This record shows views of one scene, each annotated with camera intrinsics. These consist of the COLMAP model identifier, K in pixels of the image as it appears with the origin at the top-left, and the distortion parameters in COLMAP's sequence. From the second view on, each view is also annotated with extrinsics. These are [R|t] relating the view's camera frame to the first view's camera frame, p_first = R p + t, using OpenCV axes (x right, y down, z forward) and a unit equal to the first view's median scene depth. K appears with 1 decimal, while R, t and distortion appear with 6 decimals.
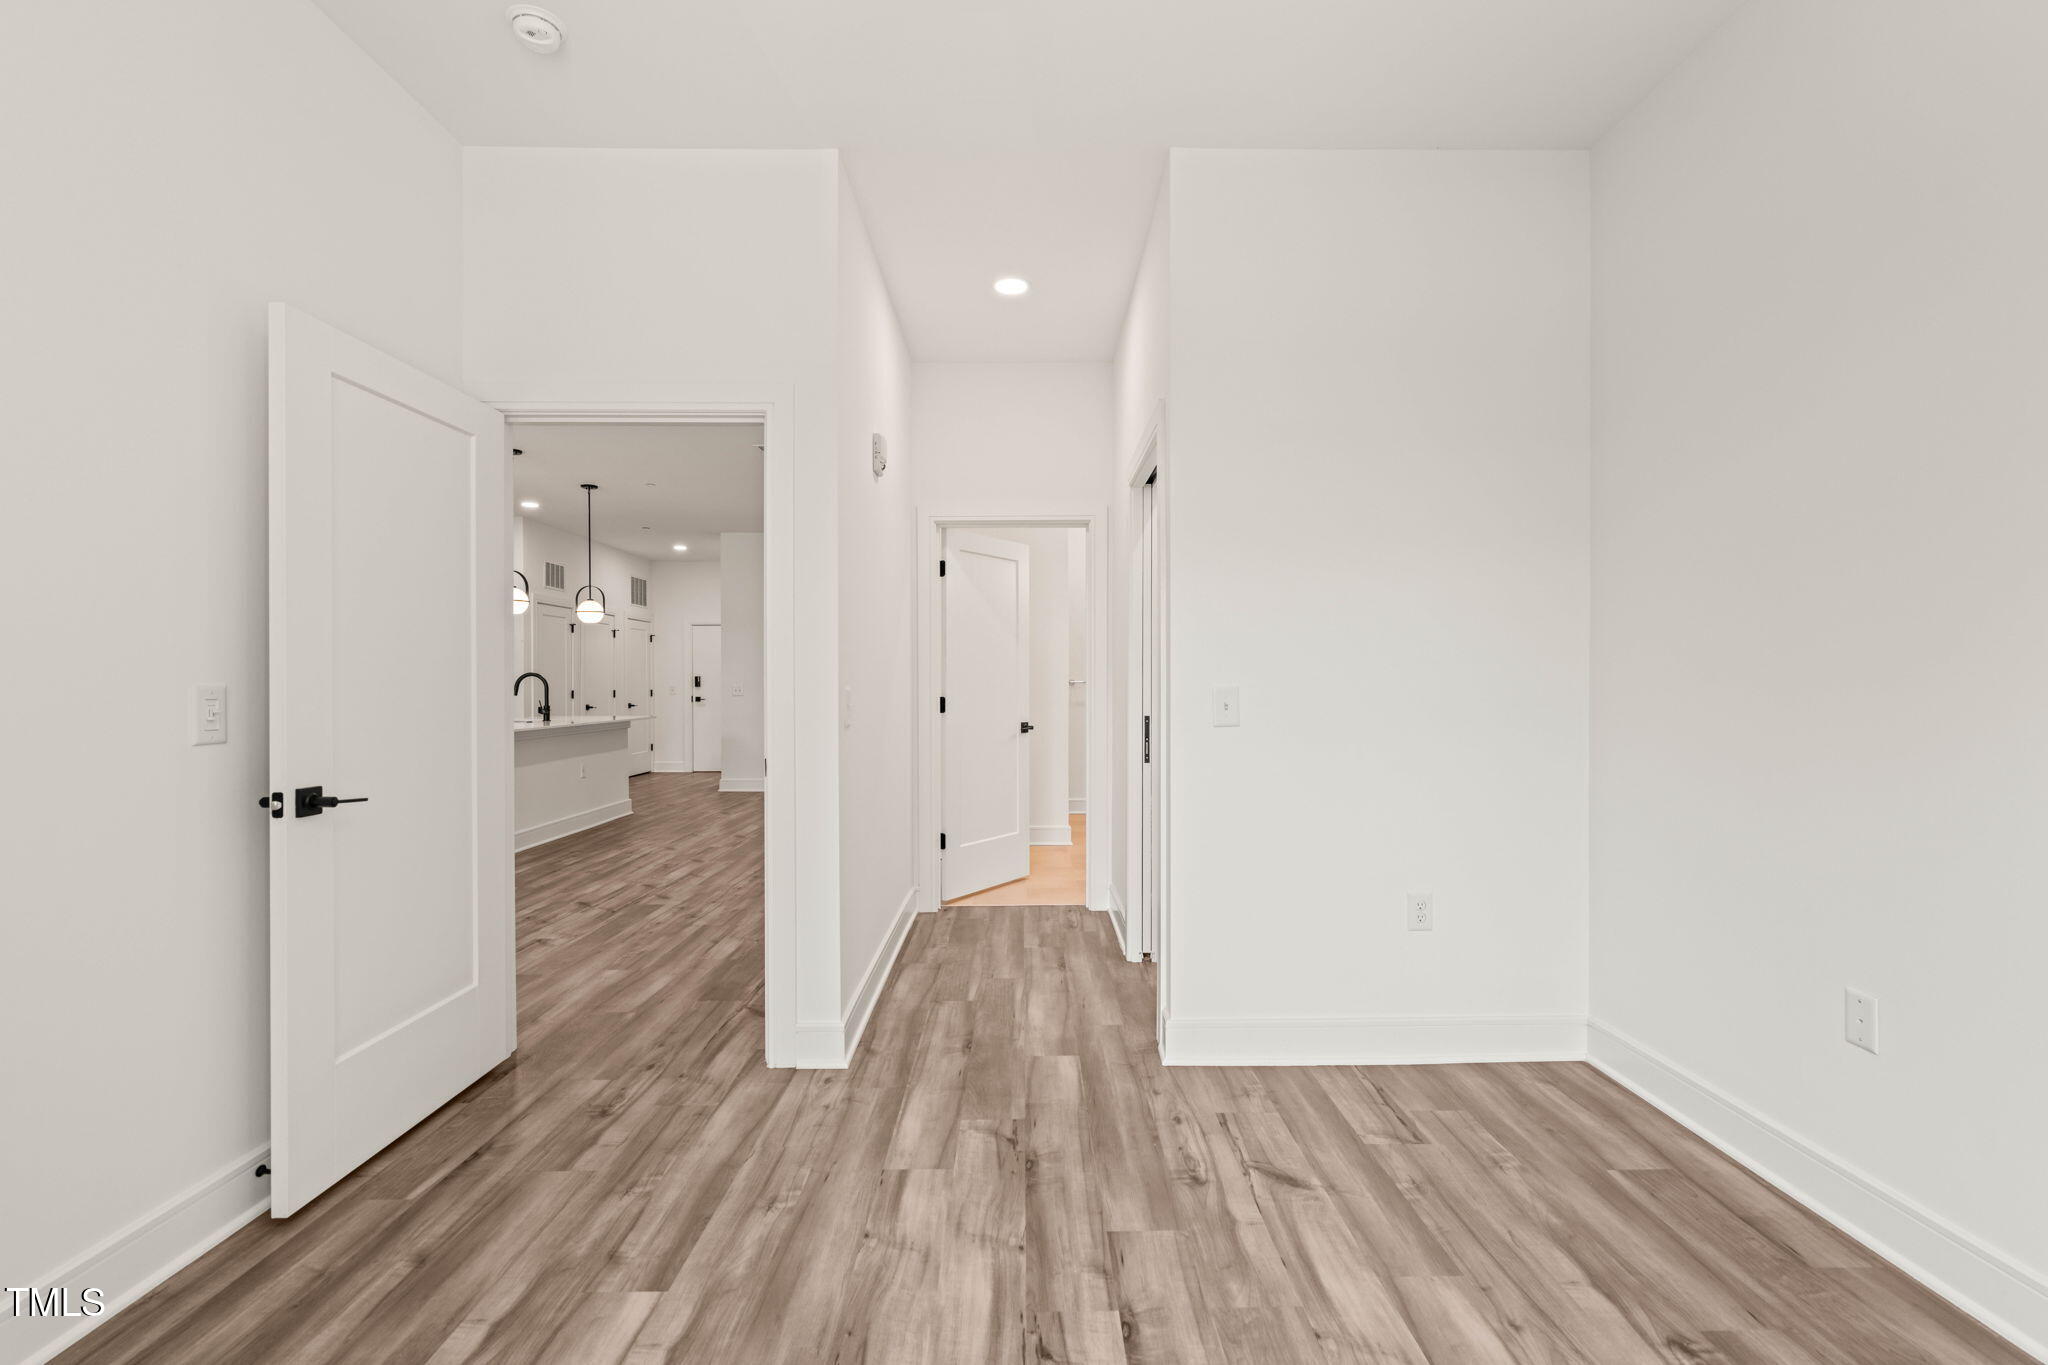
lens RADIAL K [[897.3, 0, 1024.0], [0, 897.3, 682.5], [0, 0, 1]] dist [-0.000275, -0.000179]
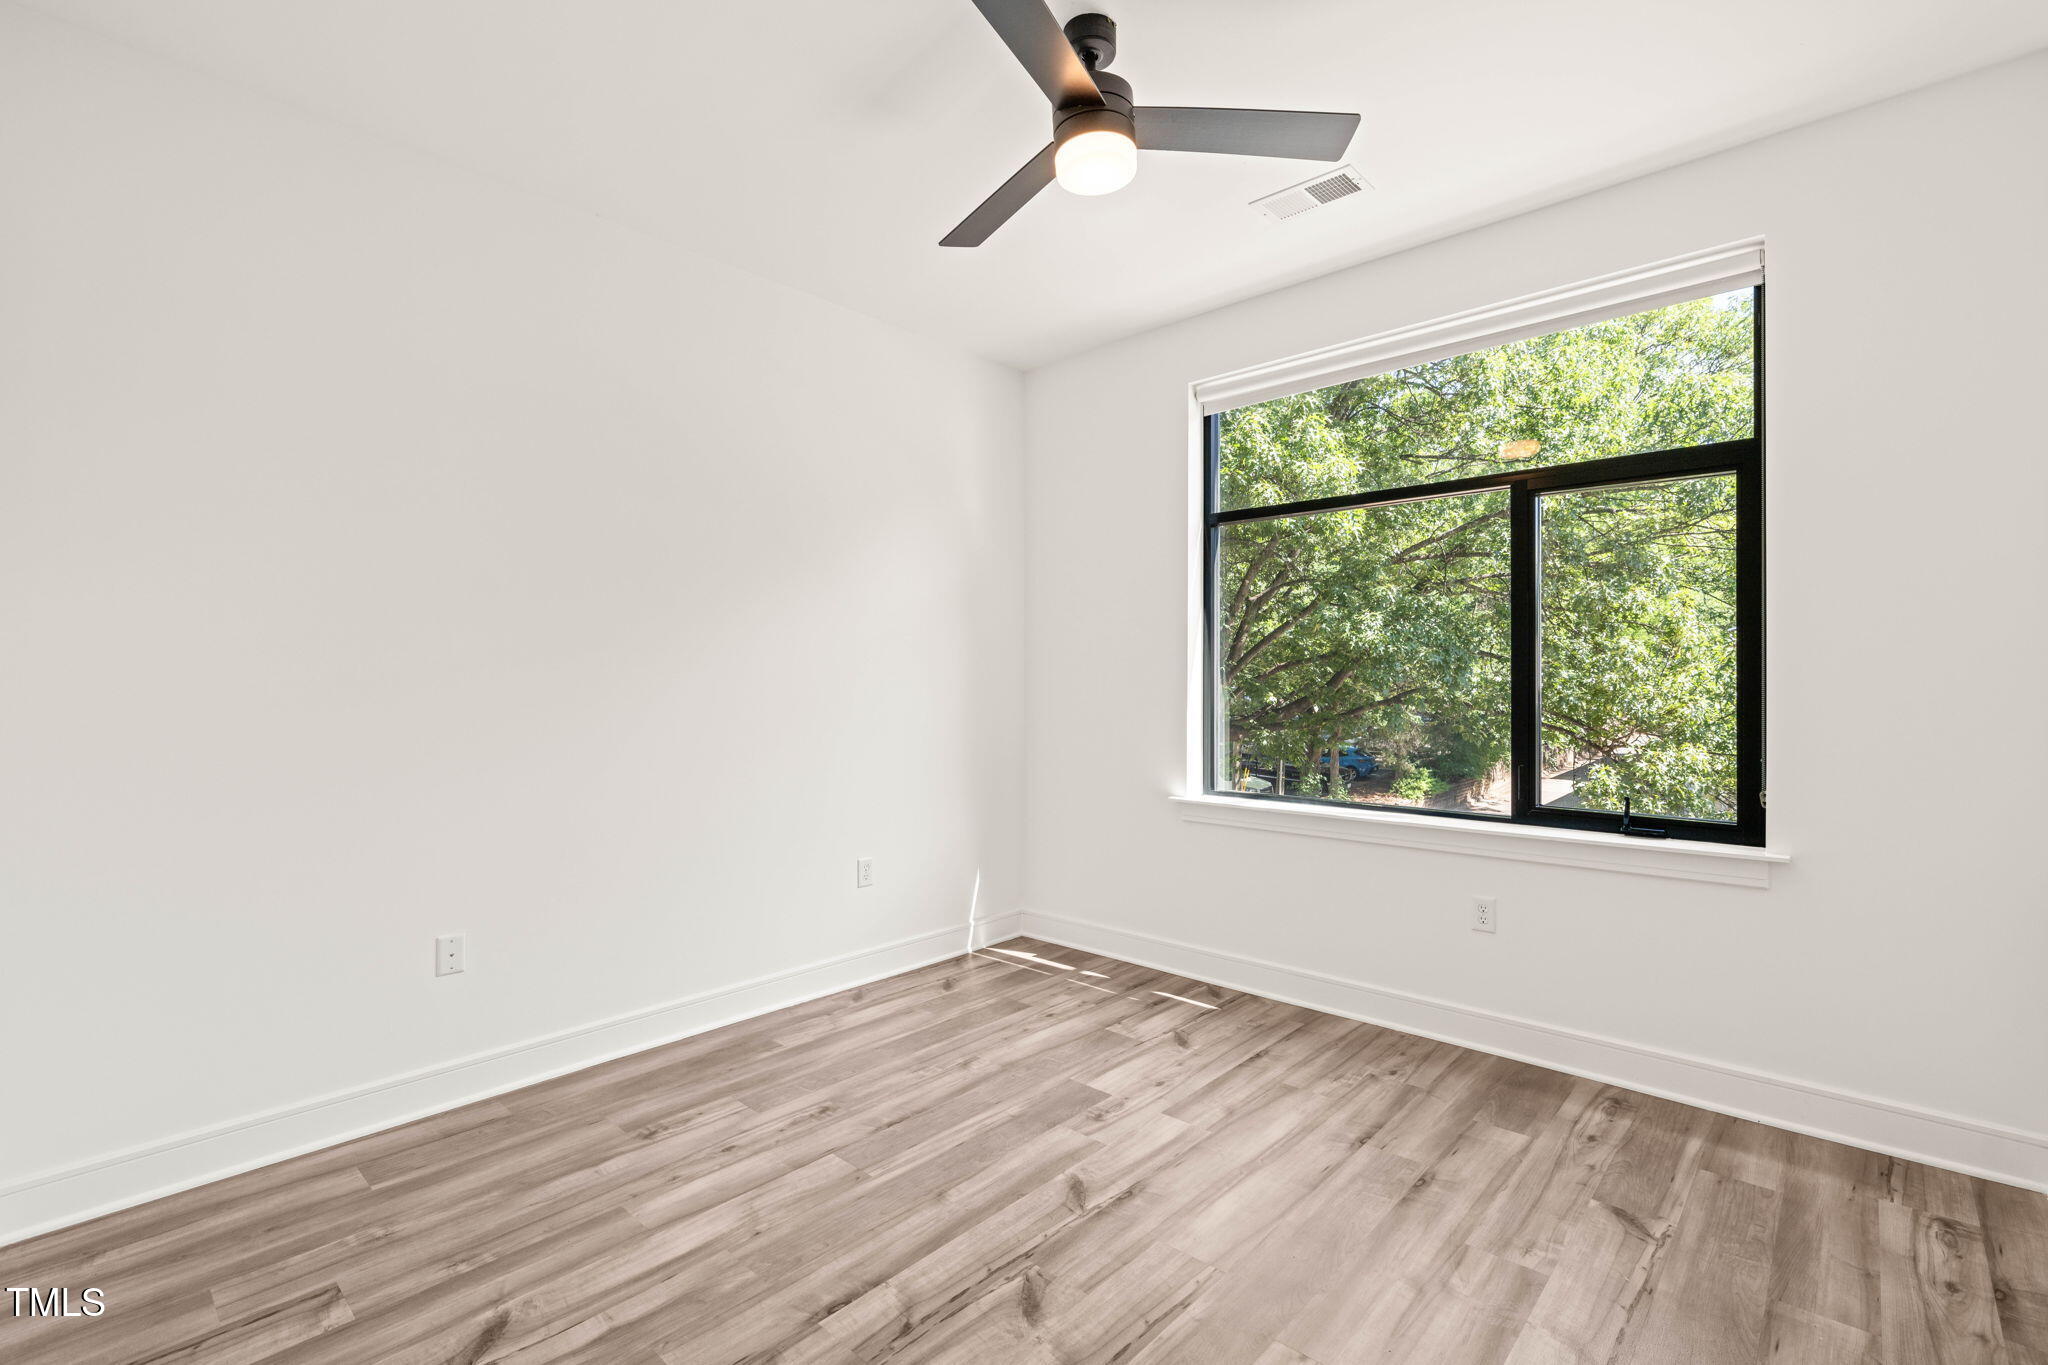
lens RADIAL K [[897.3, 0, 1024.0], [0, 897.3, 682.5], [0, 0, 1]] dist [-0.000275, -0.000179]
pose [[-0.721134, 0.005191, 0.692776, -0.670624], [0.001960, 0.999983, -0.005453, -0.042354], [-0.692793, -0.002575, -0.721132, 1.324398]]
